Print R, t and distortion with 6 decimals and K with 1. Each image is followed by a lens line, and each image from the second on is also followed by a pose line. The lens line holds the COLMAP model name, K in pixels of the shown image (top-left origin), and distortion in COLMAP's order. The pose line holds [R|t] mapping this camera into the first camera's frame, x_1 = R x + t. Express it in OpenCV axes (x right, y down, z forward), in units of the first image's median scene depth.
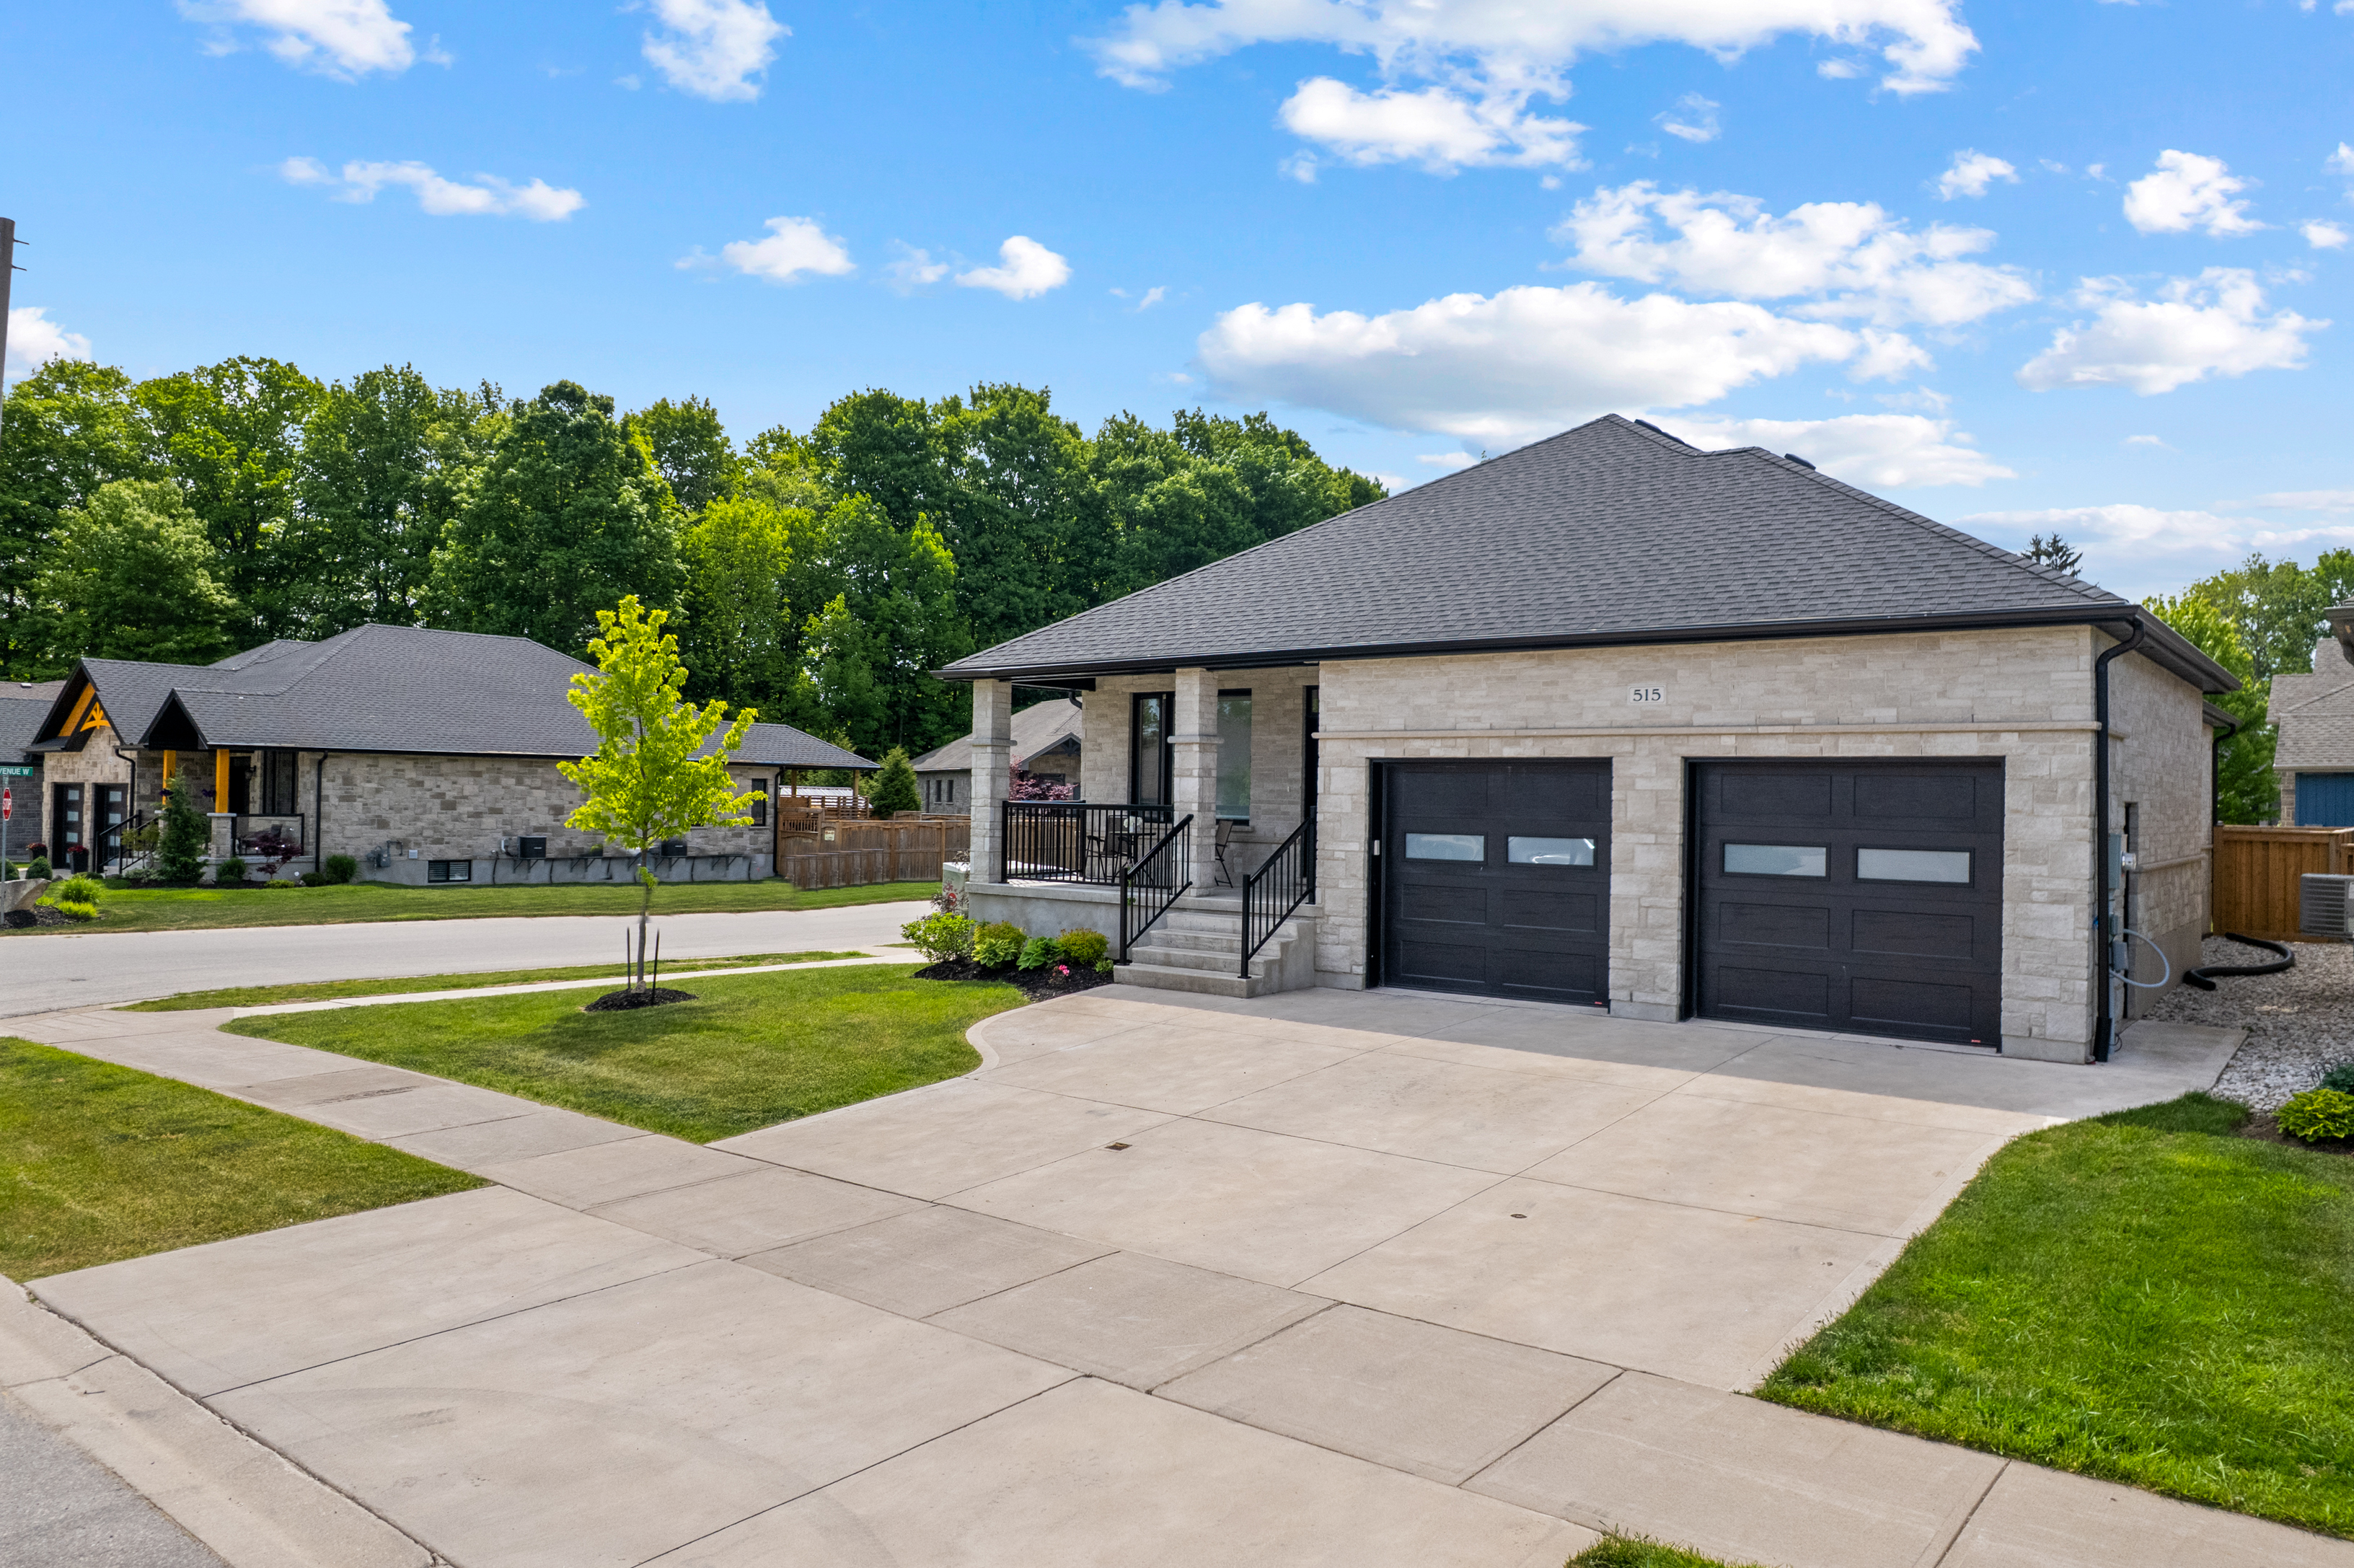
lens RADIAL K [[1563.7, 0, 1228.1], [0, 1563.7, 790.3], [0, 0, 1]] dist [-0.051656, 0.000748]
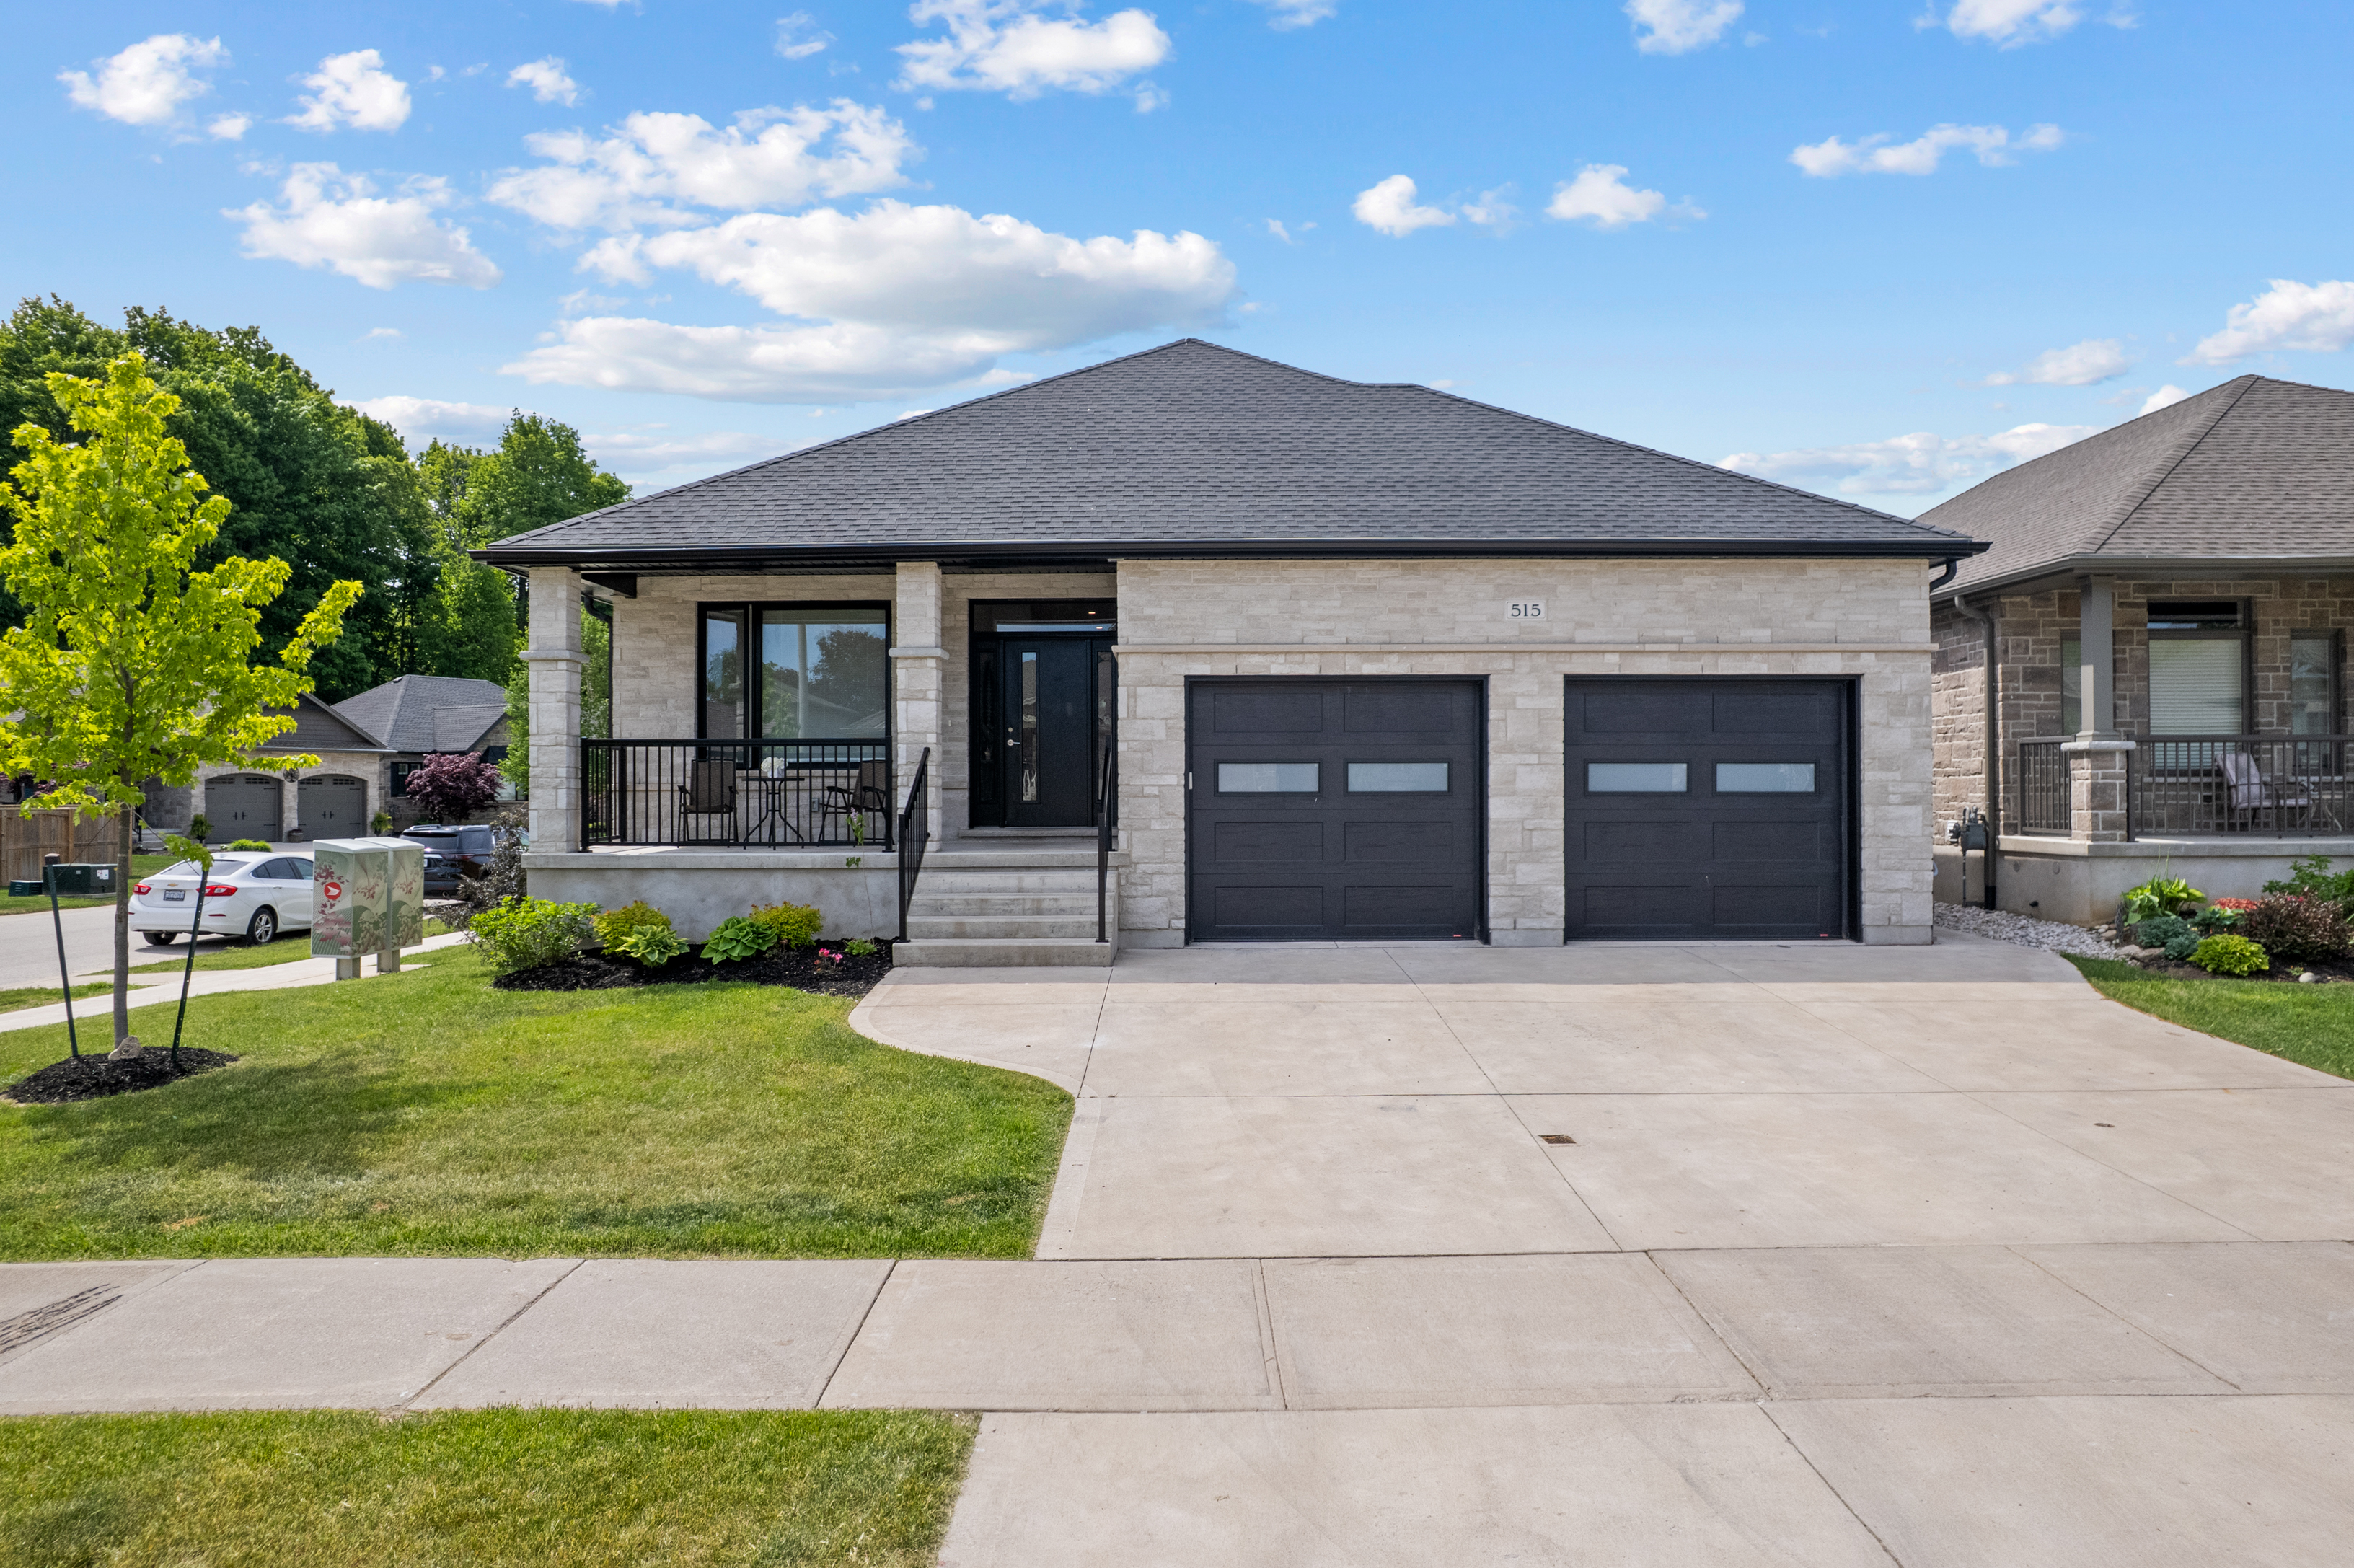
lens RADIAL K [[1508.3, 0, 1191.5], [0, 1508.3, 791.8], [0, 0, 1]] dist [-0.059091, 0.043582]
pose [[0.793078, -0.019150, 0.608818, -0.462751], [0.014145, 0.999815, 0.013023, 0.036073], [-0.608955, -0.001716, 0.793203, 0.385500]]
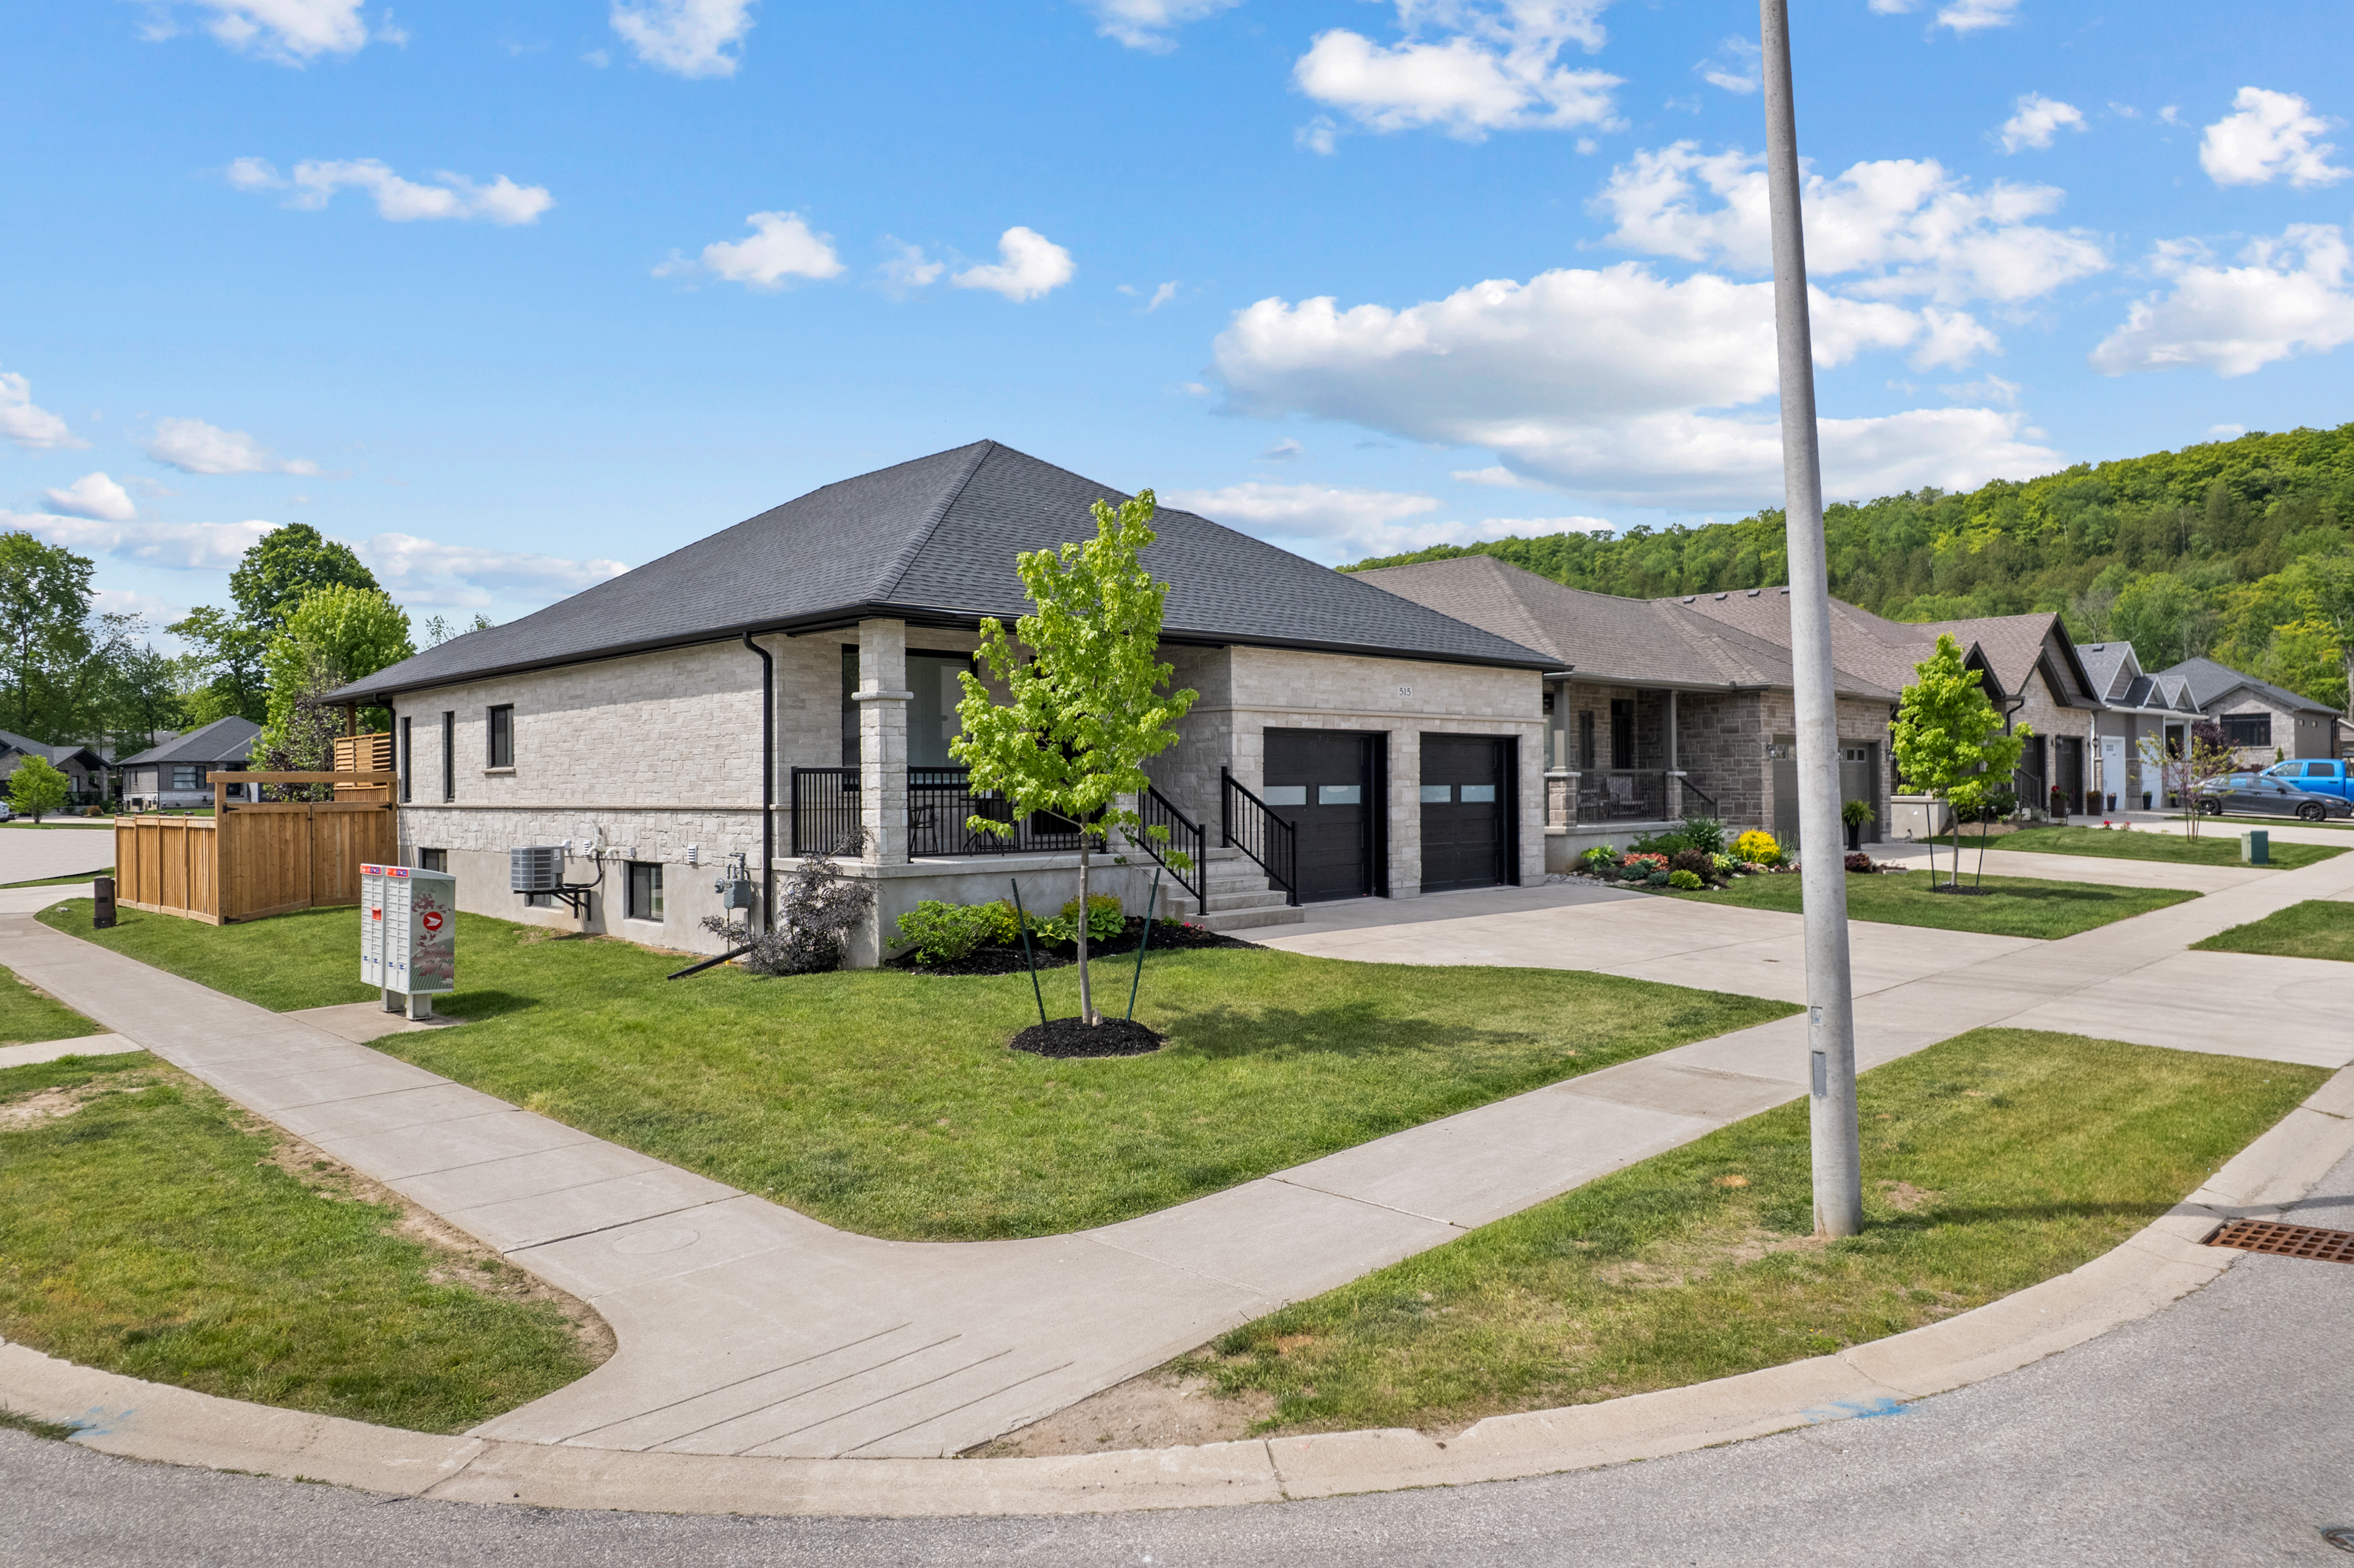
lens RADIAL K [[1508.3, 0, 1191.5], [0, 1508.3, 791.8], [0, 0, 1]] dist [-0.059091, 0.043582]
pose [[0.144200, -0.021349, 0.989318, -1.261427], [0.007035, 0.999764, 0.020549, 0.006863], [-0.989524, 0.003996, 0.144316, 0.990065]]
